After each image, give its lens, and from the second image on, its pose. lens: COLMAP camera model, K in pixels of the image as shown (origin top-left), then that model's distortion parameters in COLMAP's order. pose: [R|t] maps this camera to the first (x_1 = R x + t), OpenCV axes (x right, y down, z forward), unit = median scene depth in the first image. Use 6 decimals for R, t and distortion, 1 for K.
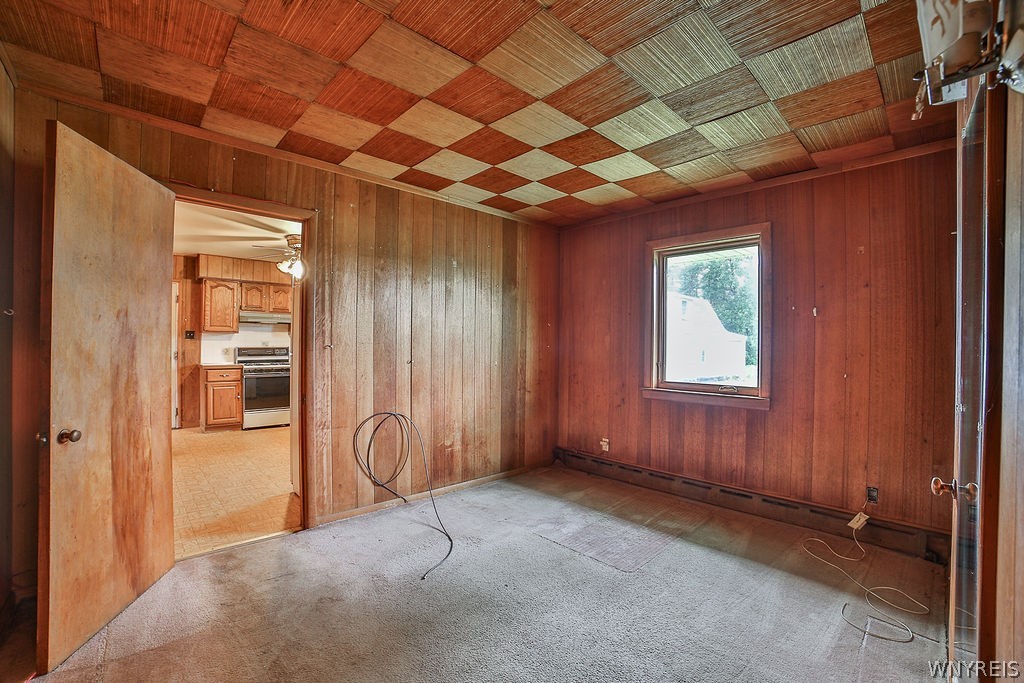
lens RADIAL K [[436.5, 0, 512.5], [0, 436.5, 345.0], [0, 0, 1]] dist [-0.111269, 0.040568]
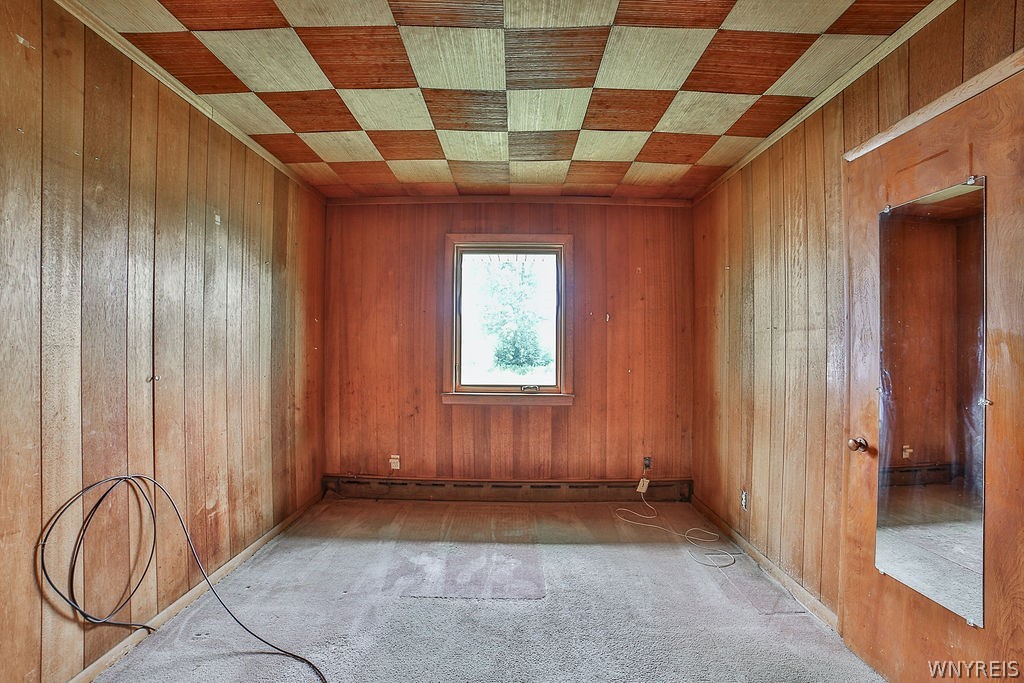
lens RADIAL K [[436.5, 0, 512.5], [0, 436.5, 345.0], [0, 0, 1]] dist [-0.111269, 0.040568]
pose [[0.691611, -0.003122, 0.722263, -0.288735], [0.001500, 0.999995, 0.002886, -0.005582], [-0.722268, -0.000912, 0.691612, 0.286660]]
